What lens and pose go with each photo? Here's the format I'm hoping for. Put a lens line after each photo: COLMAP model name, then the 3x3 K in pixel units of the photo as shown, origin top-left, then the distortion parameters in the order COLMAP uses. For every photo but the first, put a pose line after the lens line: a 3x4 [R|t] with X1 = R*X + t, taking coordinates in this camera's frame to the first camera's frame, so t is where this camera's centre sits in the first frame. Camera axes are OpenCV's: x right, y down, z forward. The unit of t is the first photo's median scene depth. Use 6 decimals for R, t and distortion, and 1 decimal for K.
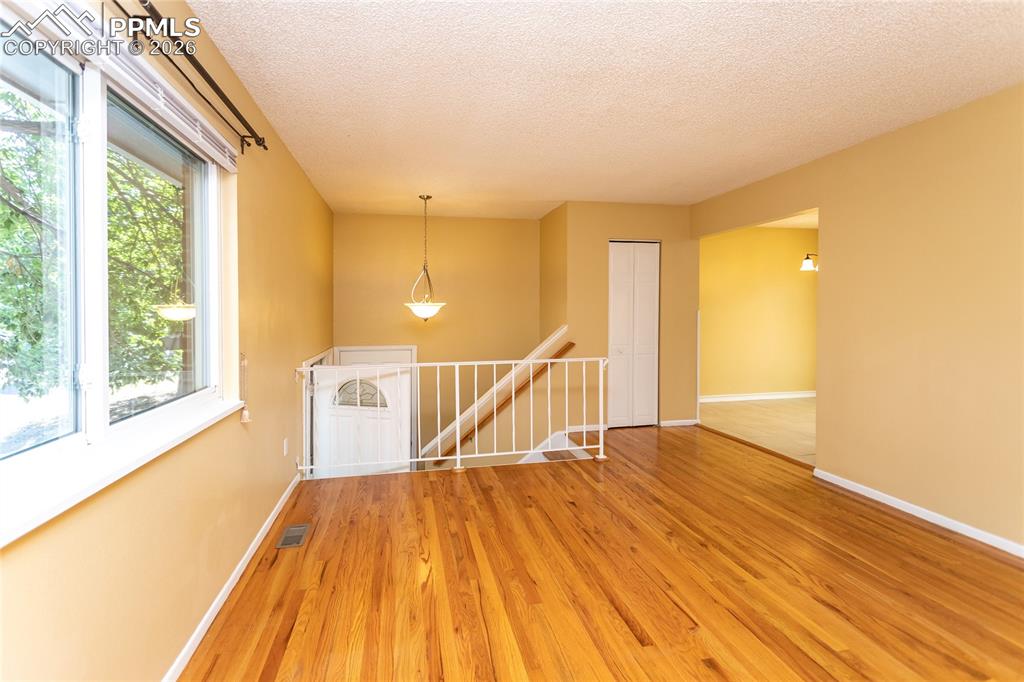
lens RADIAL K [[501.3, 0, 513.1], [0, 501.3, 310.6], [0, 0, 1]] dist [0.002079, -0.000031]
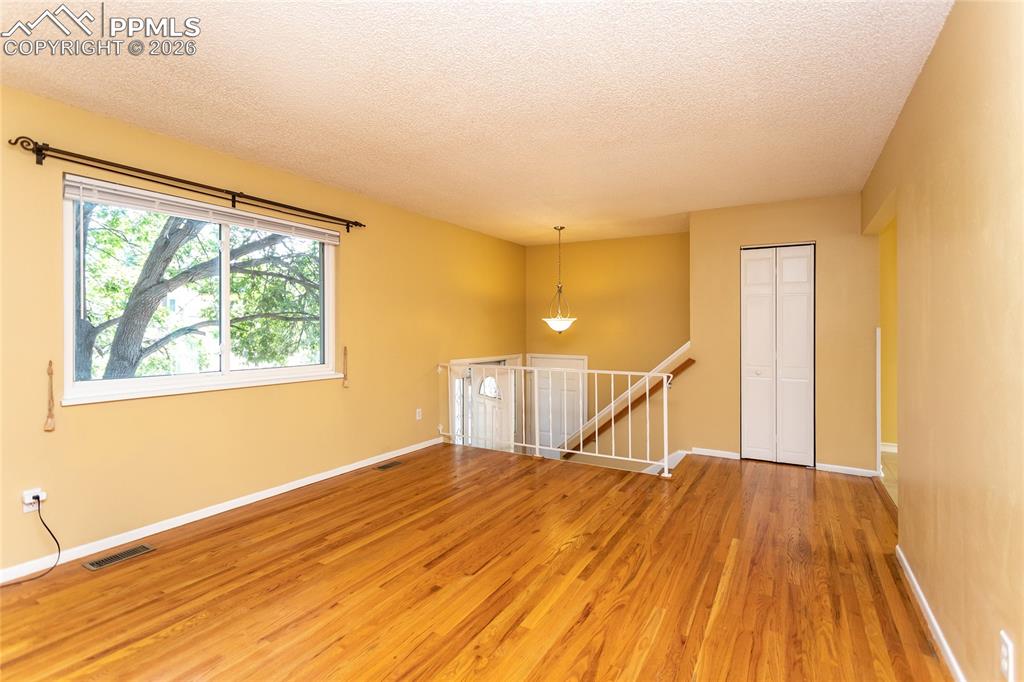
lens RADIAL K [[496.1, 0, 499.2], [0, 496.1, 326.9], [0, 0, 1]] dist [0.000297, 0.000160]
pose [[0.725908, 0.011194, -0.687701, 0.888570], [-0.007879, 0.999937, 0.007959, -0.009977], [0.687746, -0.000359, 0.725951, 0.089837]]
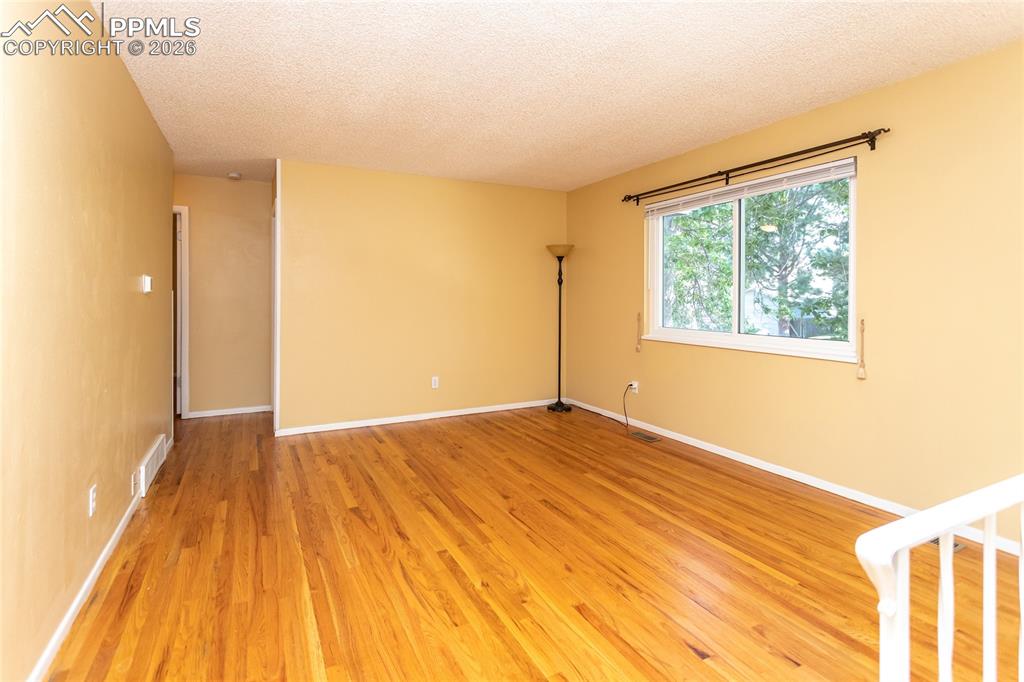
lens RADIAL K [[501.3, 0, 513.1], [0, 501.3, 310.6], [0, 0, 1]] dist [0.002079, -0.000031]
pose [[-0.966854, 0.016551, -0.254793, 0.495721], [0.010776, 0.999653, 0.024042, 0.012589], [0.255102, 0.020499, -0.966697, 1.649788]]
